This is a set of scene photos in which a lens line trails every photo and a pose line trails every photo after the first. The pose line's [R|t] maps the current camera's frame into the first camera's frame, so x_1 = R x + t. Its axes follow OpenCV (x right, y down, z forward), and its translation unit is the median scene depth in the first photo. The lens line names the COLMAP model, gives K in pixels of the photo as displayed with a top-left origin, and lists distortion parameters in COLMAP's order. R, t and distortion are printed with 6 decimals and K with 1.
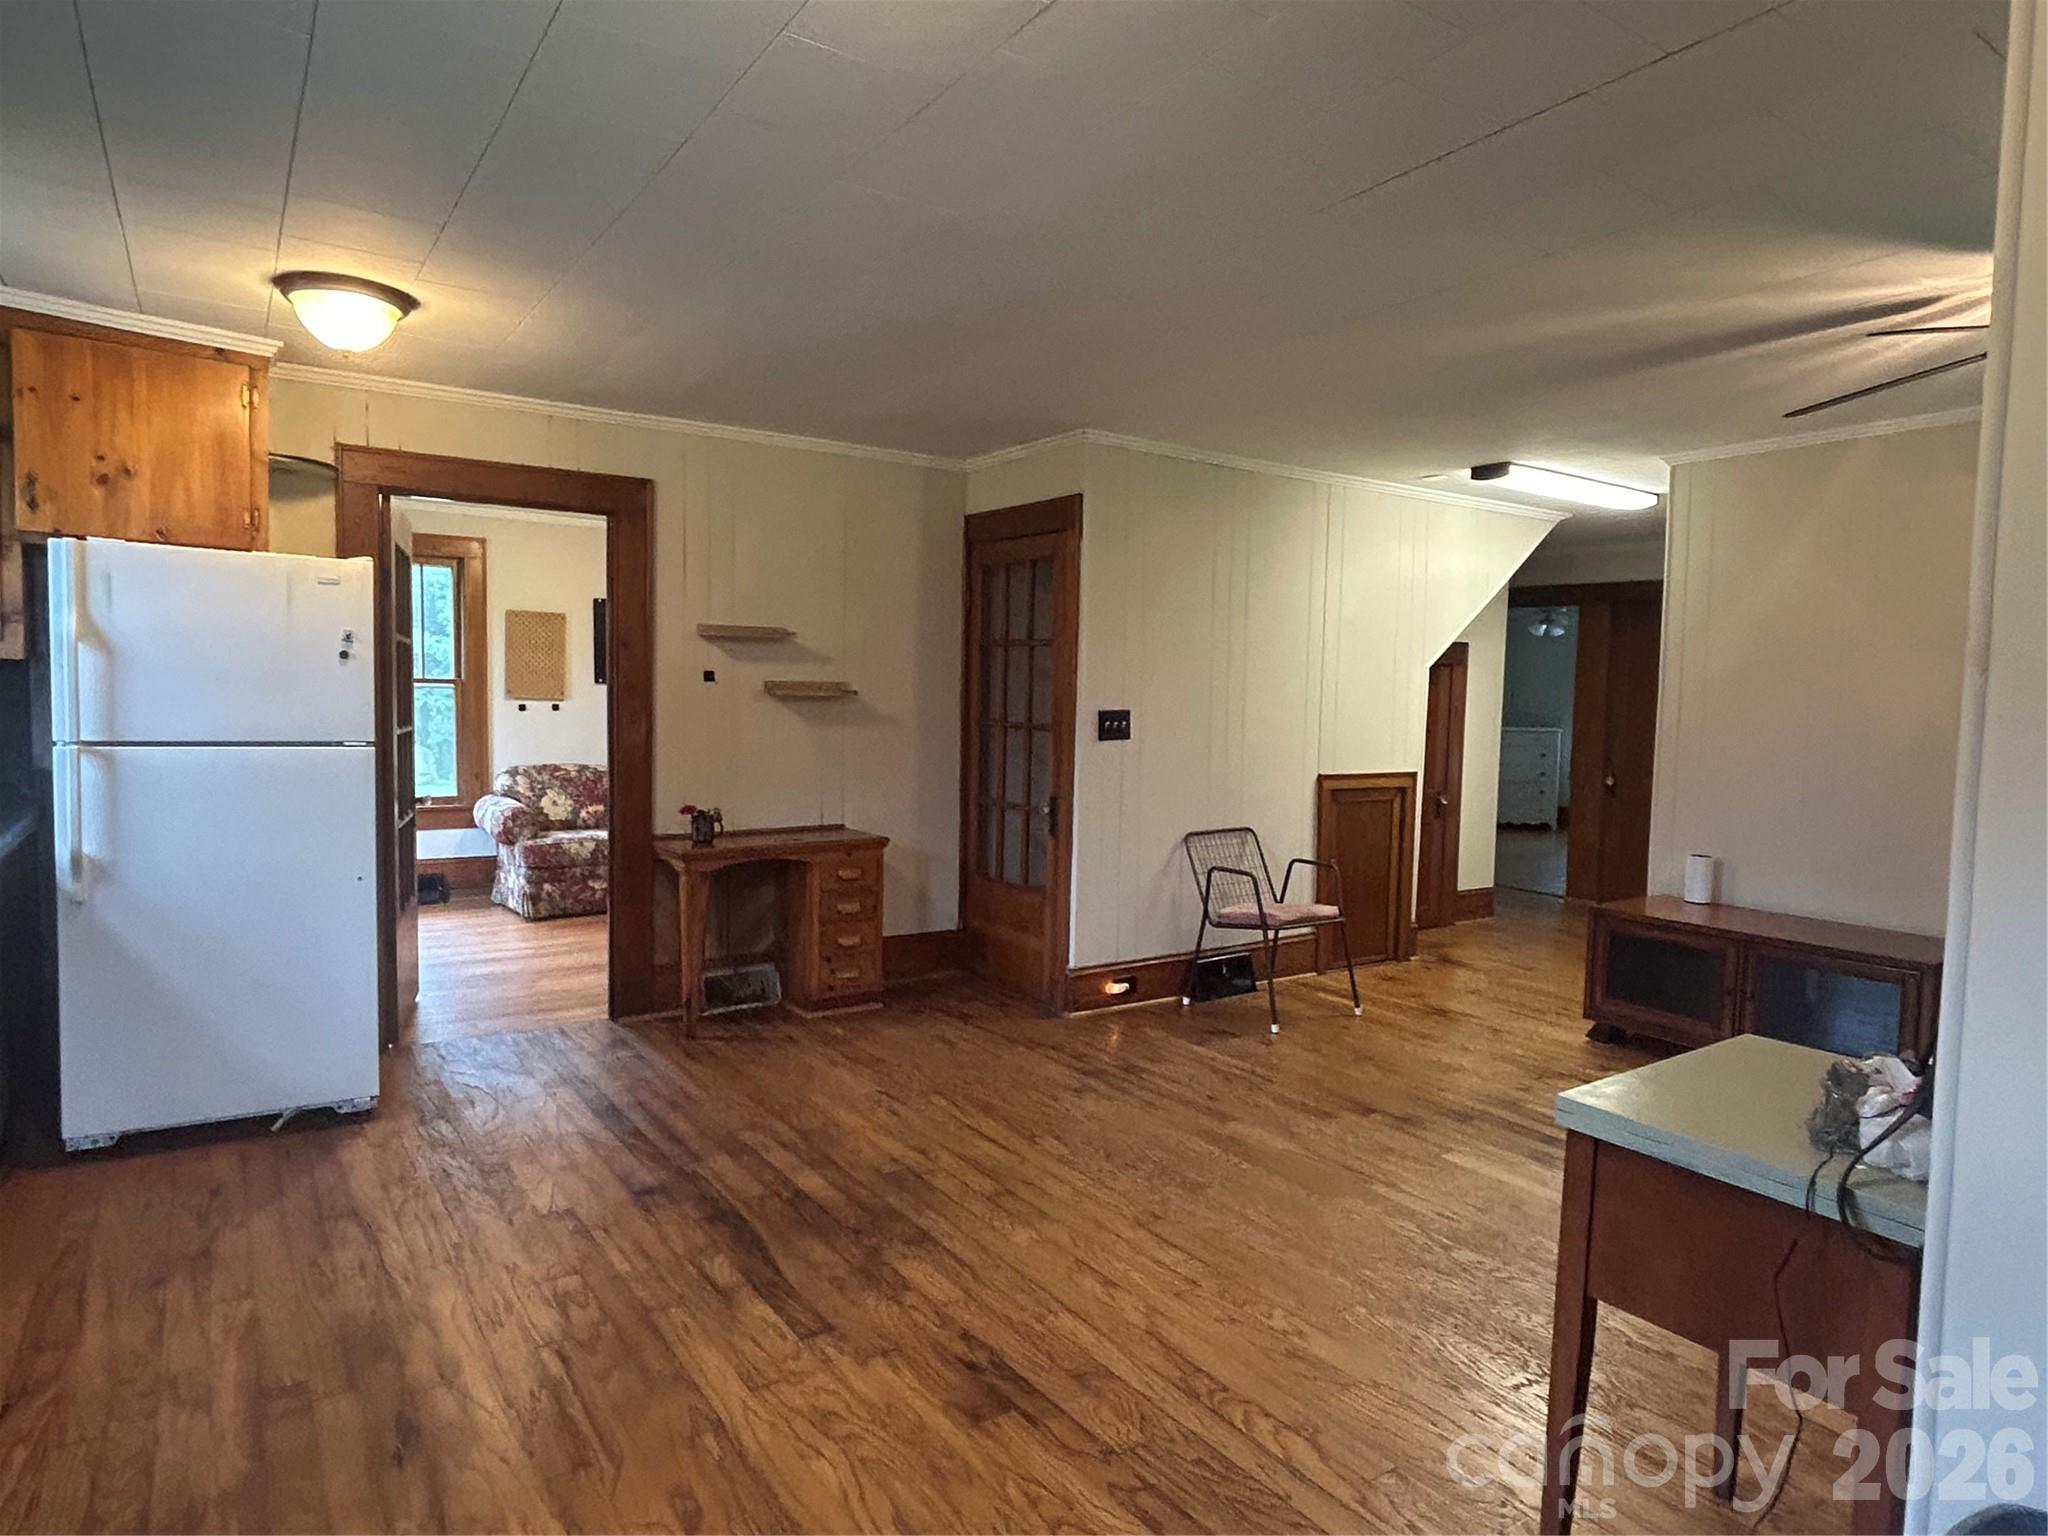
lens RADIAL K [[1201.3, 0, 1029.8], [0, 1201.3, 777.1], [0, 0, 1]] dist [0.002767, 0.000644]
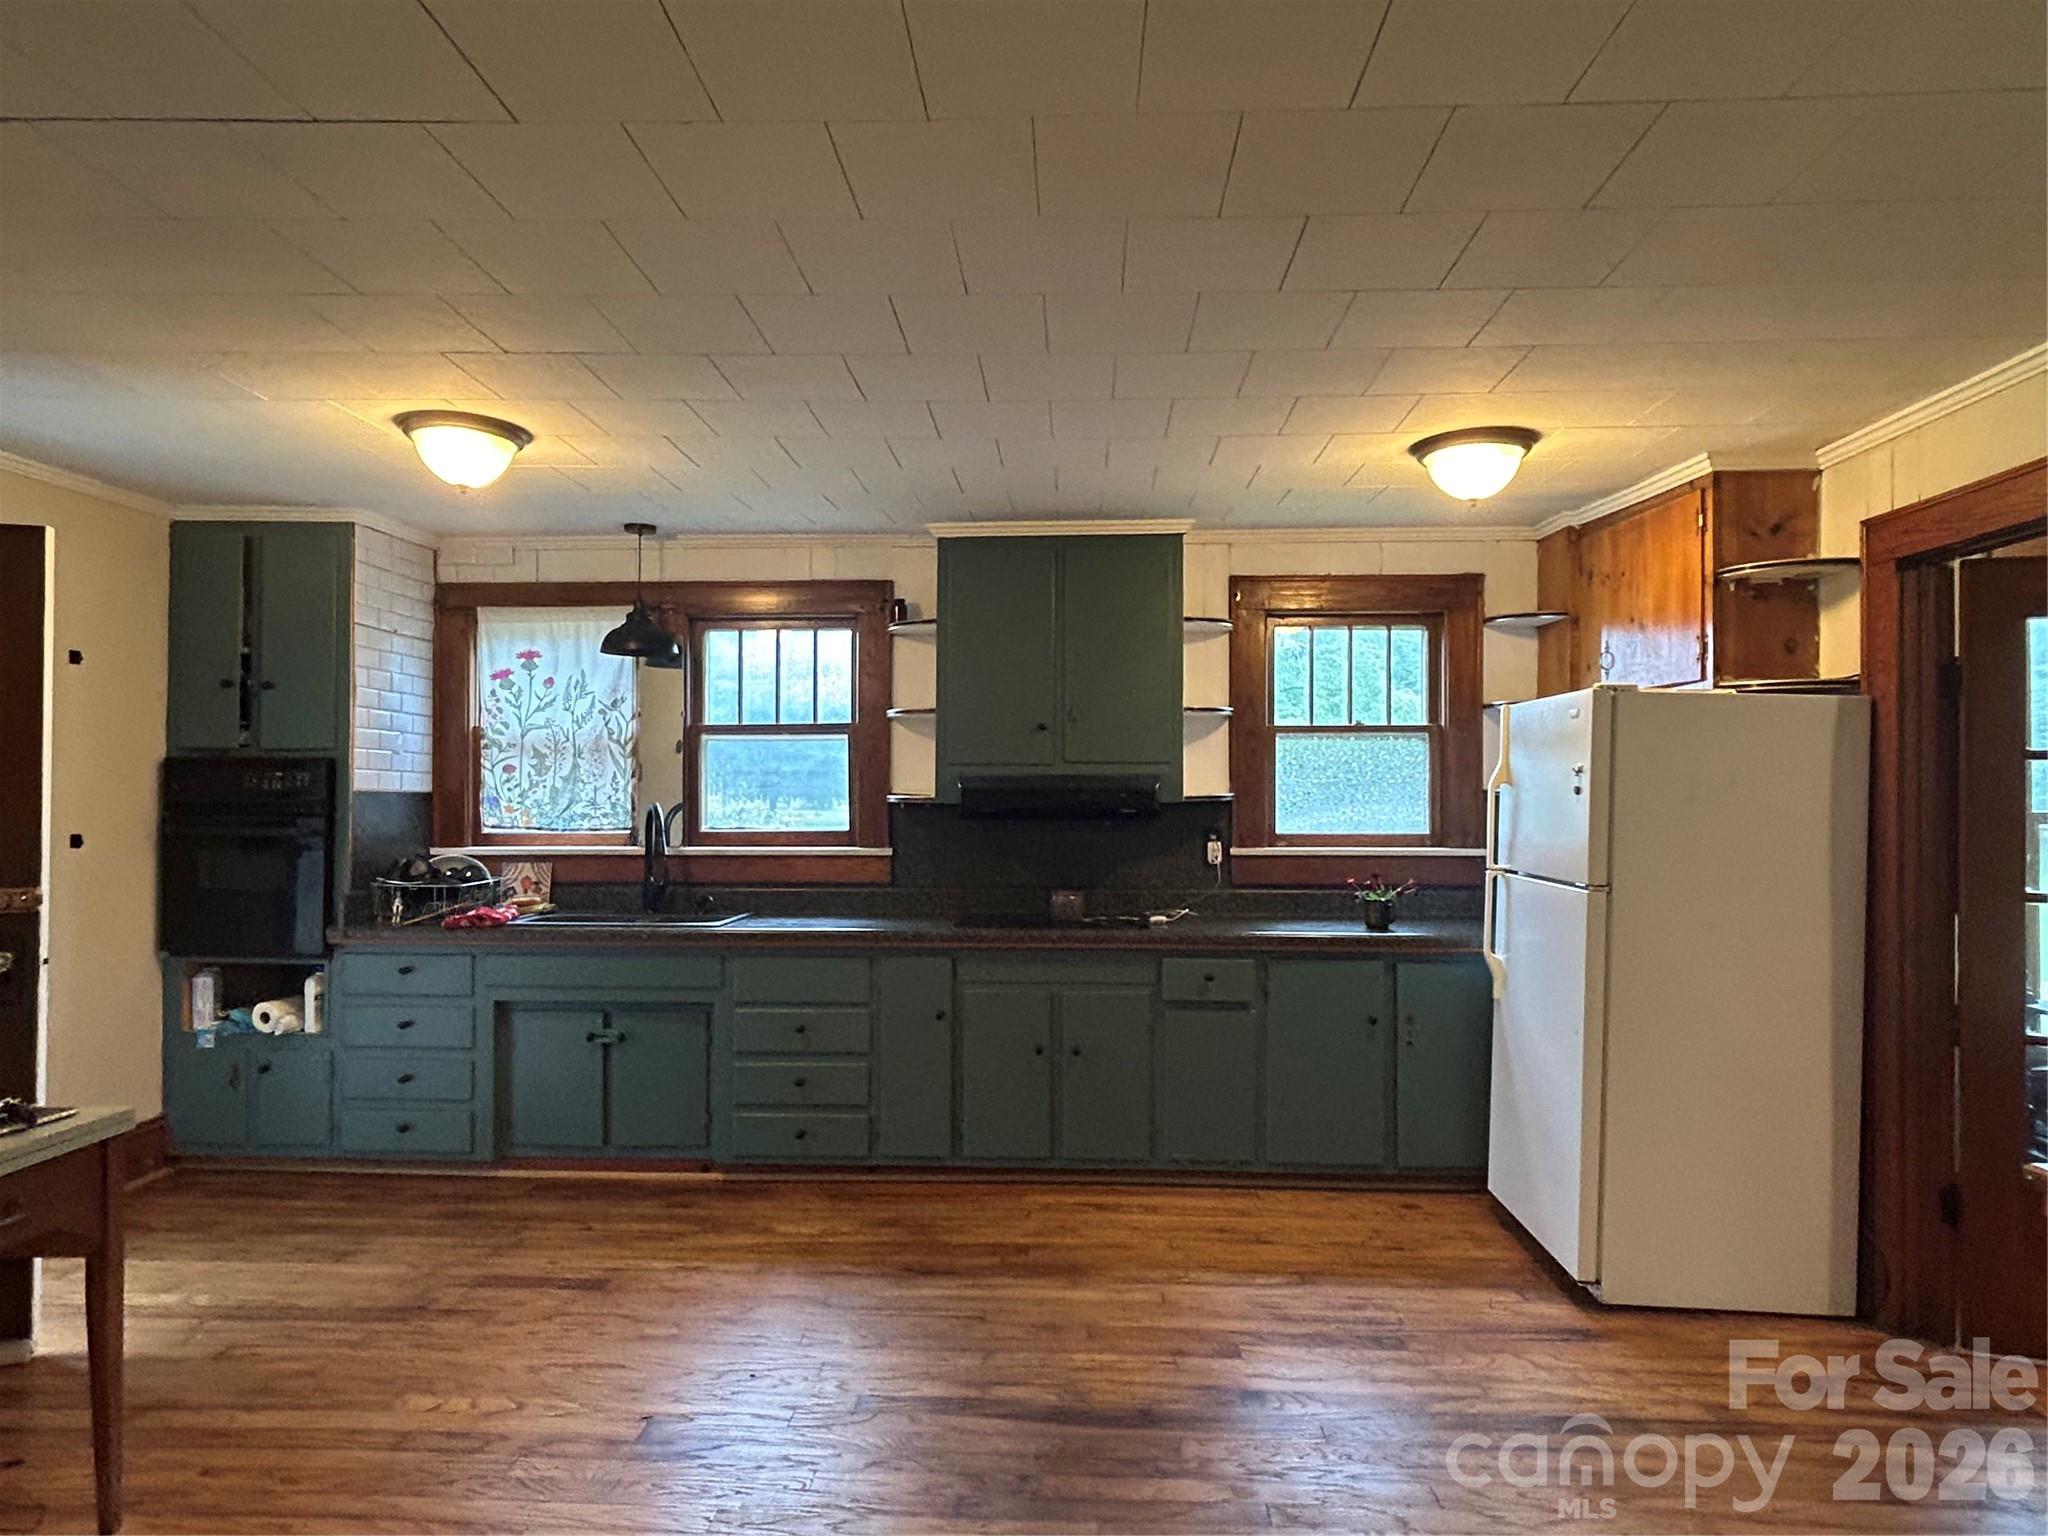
lens RADIAL K [[1201.3, 0, 1029.8], [0, 1201.3, 777.1], [0, 0, 1]] dist [0.002767, 0.000644]
pose [[-0.583863, -0.031703, -0.811233, 0.576176], [-0.066530, 0.997745, 0.008891, -0.118990], [0.809121, 0.059162, -0.584656, 1.544726]]
